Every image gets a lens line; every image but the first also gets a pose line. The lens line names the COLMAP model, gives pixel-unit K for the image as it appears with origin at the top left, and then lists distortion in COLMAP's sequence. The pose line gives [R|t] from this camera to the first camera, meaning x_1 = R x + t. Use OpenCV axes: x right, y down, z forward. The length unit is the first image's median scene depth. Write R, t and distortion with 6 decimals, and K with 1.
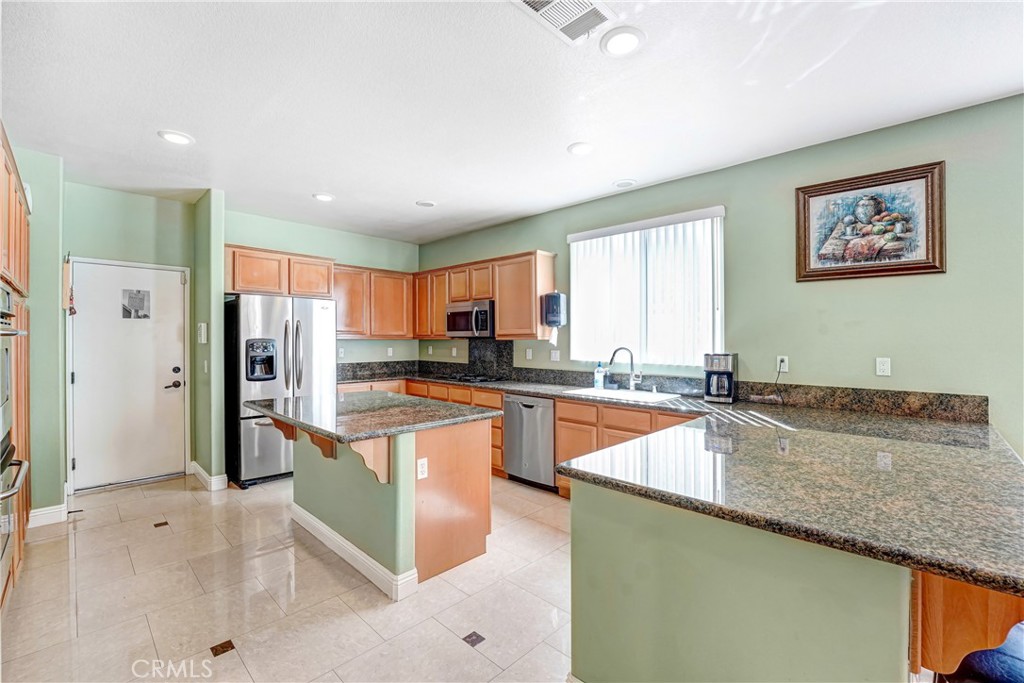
lens RADIAL K [[418.3, 0, 511.5], [0, 418.3, 335.0], [0, 0, 1]] dist [-0.025029, 0.000010]
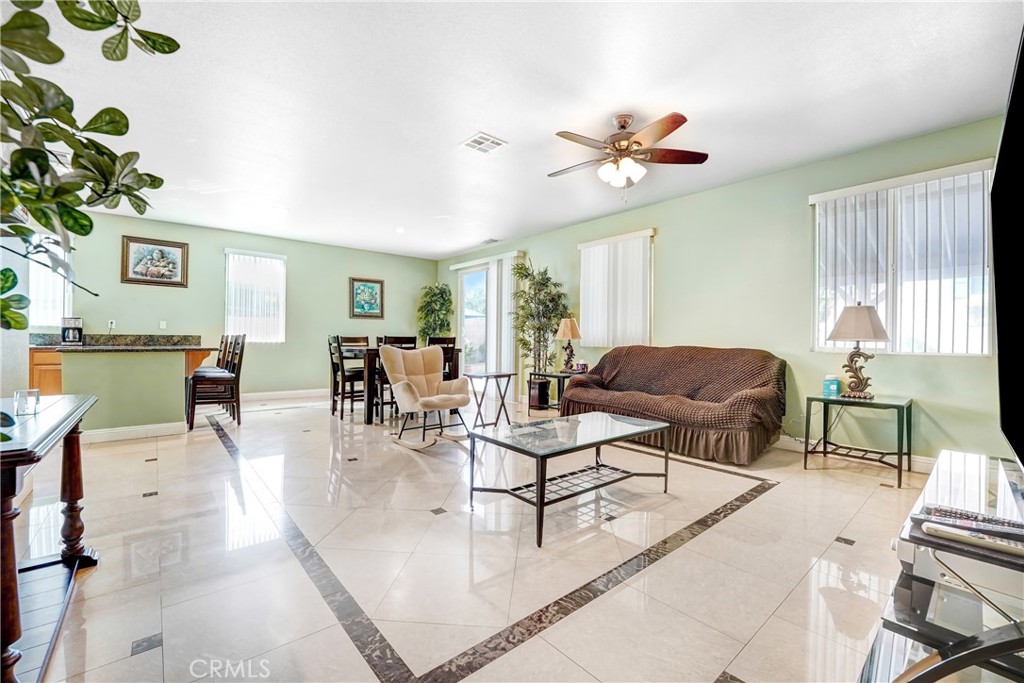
lens RADIAL K [[418.3, 0, 510.2], [0, 418.3, 339.1], [0, 0, 1]] dist [-0.025029, 0.000010]
pose [[0.094623, 0.005724, 0.995497, -1.131523], [-0.009670, 0.999942, -0.004831, 0.139577], [-0.995466, -0.009170, 0.094672, -1.090024]]
